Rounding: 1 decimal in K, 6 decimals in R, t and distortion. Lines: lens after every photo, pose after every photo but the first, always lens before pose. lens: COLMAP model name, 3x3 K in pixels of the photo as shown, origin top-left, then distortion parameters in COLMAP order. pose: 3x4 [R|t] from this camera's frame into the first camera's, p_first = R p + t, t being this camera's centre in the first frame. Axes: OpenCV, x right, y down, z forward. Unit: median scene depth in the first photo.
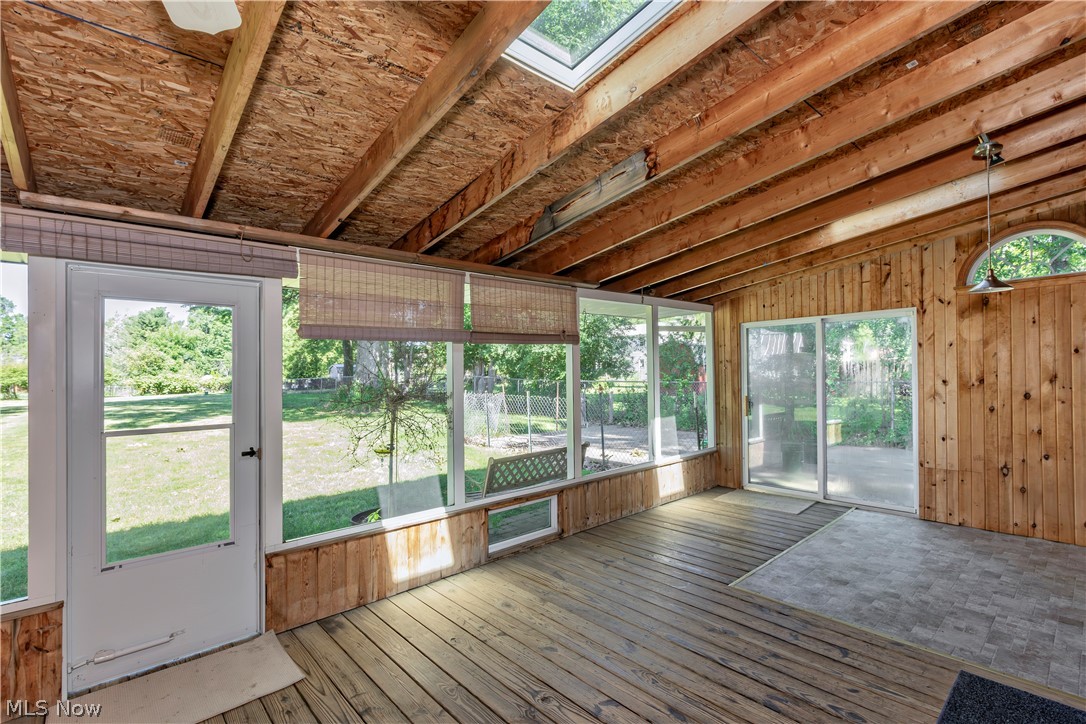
lens RADIAL K [[482.8, 0, 544.2], [0, 482.8, 370.6], [0, 0, 1]] dist [0.000337, 0.000103]
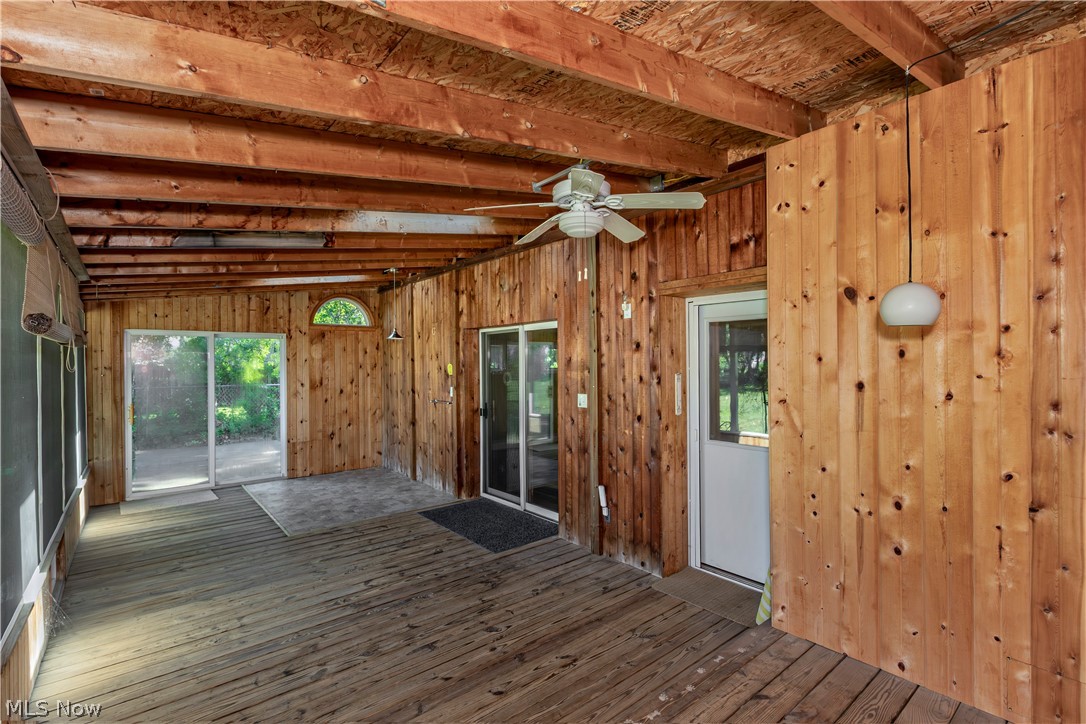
lens RADIAL K [[482.8, 0, 544.5], [0, 482.8, 368.4], [0, 0, 1]] dist [0.000337, 0.000103]
pose [[0.065842, 0.013844, 0.997734, -0.696568], [0.004124, 0.999891, -0.014147, -0.003476], [-0.997822, 0.005046, 0.065778, 0.140795]]
